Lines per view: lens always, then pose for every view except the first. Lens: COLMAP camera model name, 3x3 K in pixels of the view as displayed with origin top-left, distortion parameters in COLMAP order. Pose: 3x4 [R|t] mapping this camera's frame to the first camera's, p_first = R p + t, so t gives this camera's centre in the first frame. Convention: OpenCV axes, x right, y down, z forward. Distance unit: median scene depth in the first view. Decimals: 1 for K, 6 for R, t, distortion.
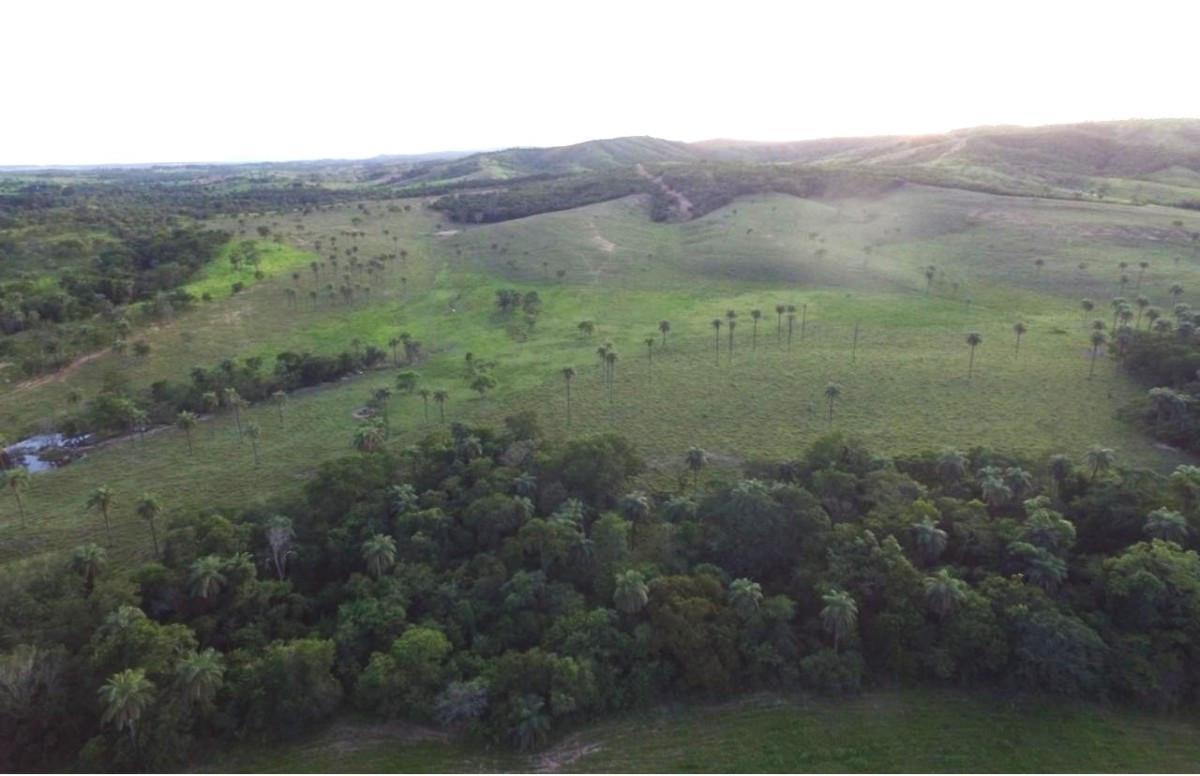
lens RADIAL K [[689.3, 0, 590.6], [0, 689.3, 333.0], [0, 0, 1]] dist [-0.010559, 0.007899]
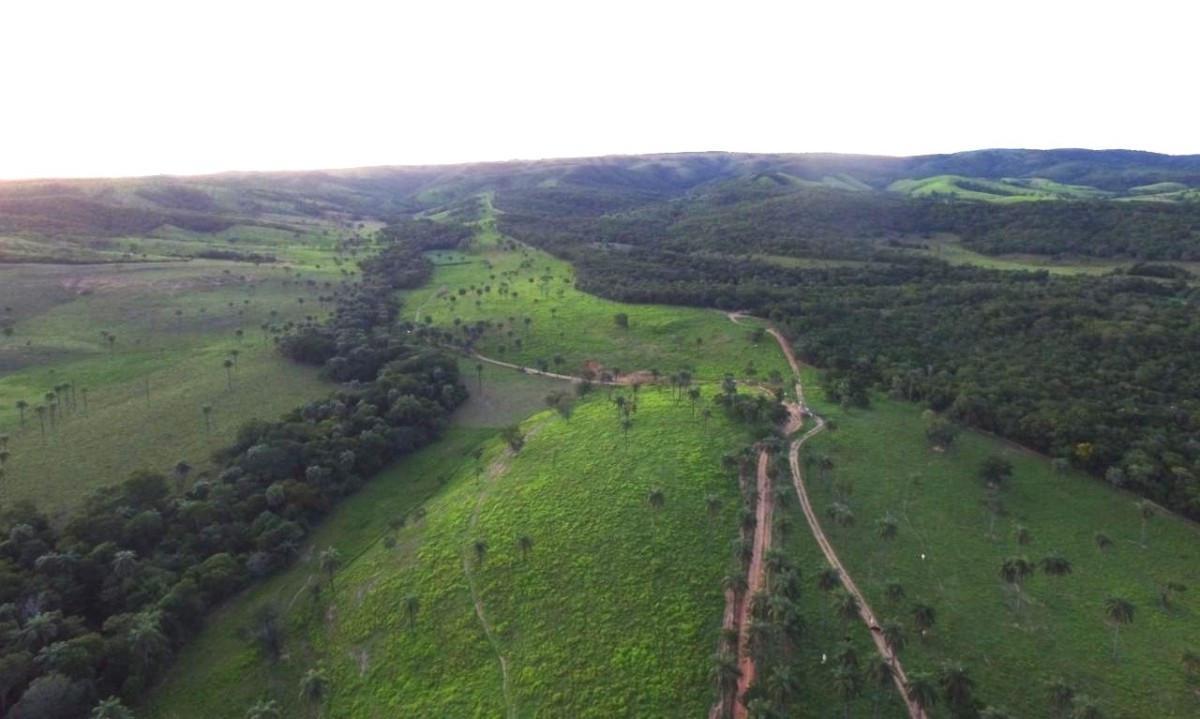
lens RADIAL K [[699.6, 0, 593.8], [0, 699.6, 260.5], [0, 0, 1]] dist [-0.009533, 0.010440]
pose [[0.255046, -0.106770, 0.961016, -0.342389], [0.266487, 0.963155, 0.036285, -0.024702], [-0.929482, 0.246844, 0.274101, -0.130142]]
